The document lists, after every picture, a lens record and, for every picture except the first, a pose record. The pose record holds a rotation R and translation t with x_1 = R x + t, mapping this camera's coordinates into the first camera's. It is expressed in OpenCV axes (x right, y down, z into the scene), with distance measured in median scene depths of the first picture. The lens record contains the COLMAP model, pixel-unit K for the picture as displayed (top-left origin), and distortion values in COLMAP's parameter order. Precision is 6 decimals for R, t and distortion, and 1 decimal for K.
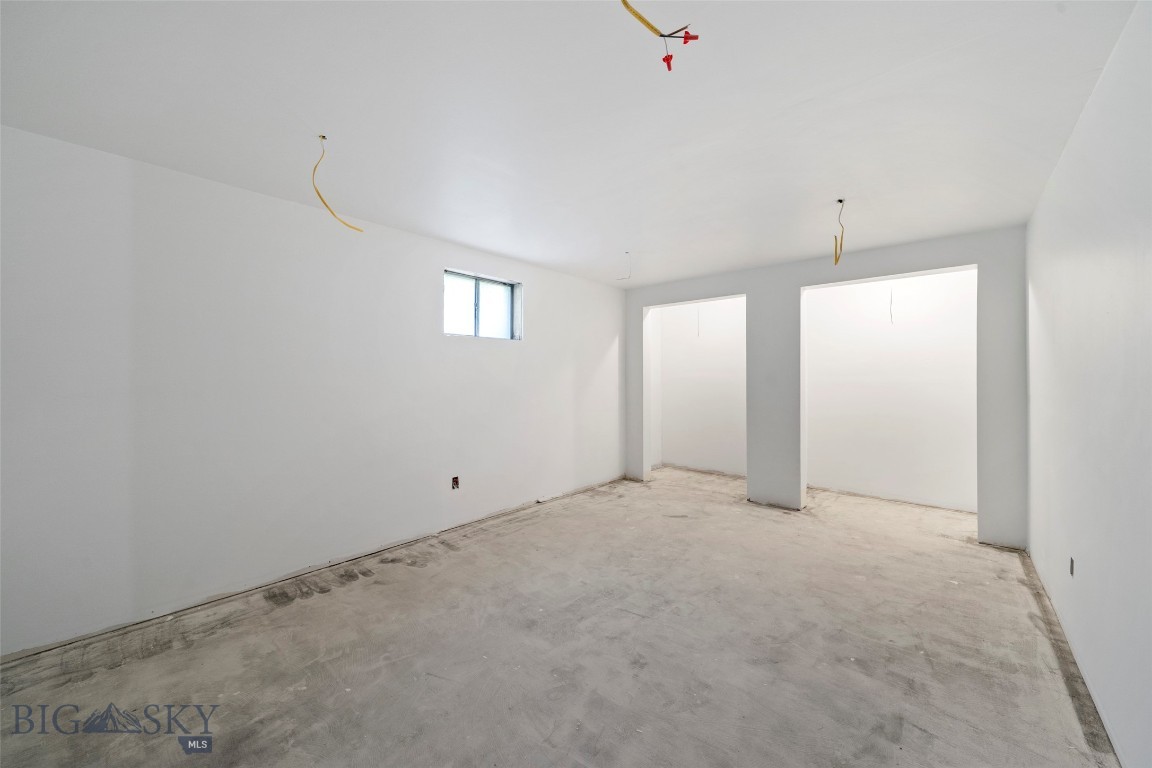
lens RADIAL K [[433.4, 0, 573.4], [0, 433.4, 376.6], [0, 0, 1]] dist [-0.002375, -0.000741]
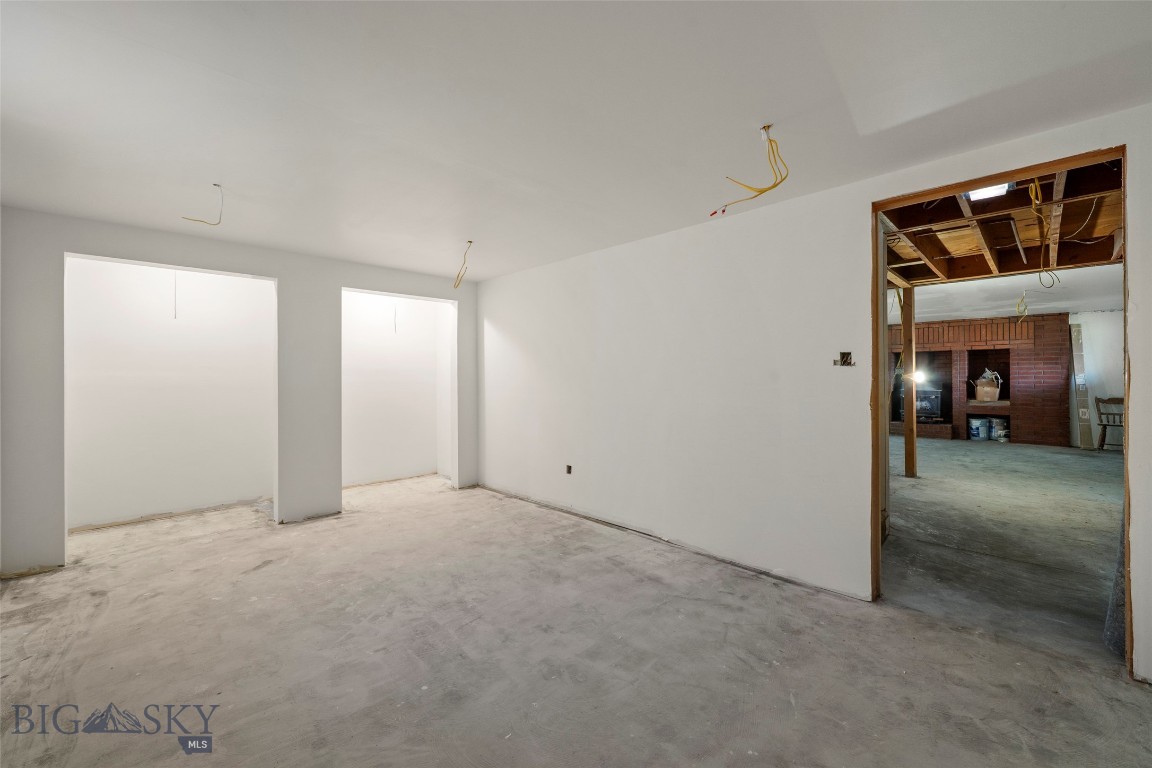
lens RADIAL K [[460.5, 0, 574.8], [0, 460.5, 374.2], [0, 0, 1]] dist [-0.000358, -0.000337]
pose [[0.063377, 0.007283, 0.997963, -0.787298], [0.000390, 0.999973, -0.007323, 0.001552], [-0.997990, 0.000854, 0.063373, 0.632909]]
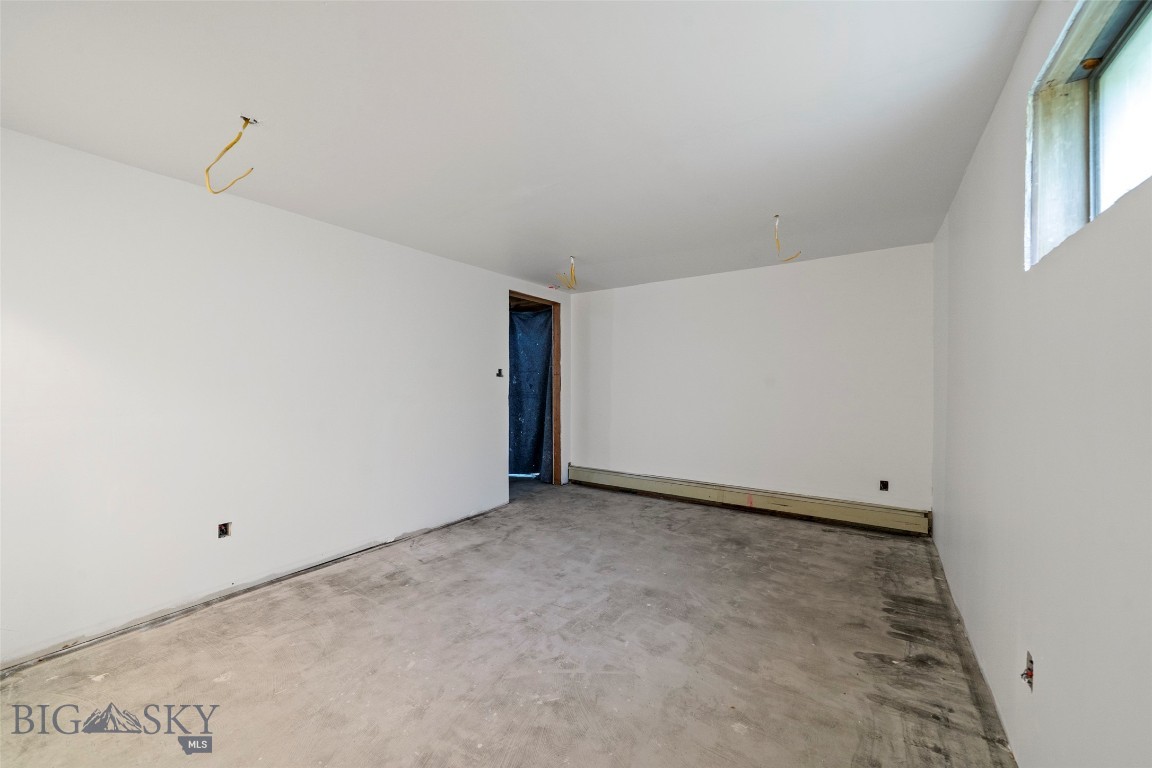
lens RADIAL K [[433.4, 0, 577.9], [0, 433.4, 385.4], [0, 0, 1]] dist [-0.002375, -0.000741]
pose [[-0.990850, 0.003568, -0.134918, 0.214512], [0.003268, 0.999992, 0.002446, 0.005916], [0.134925, 0.001983, -0.990854, 1.845362]]
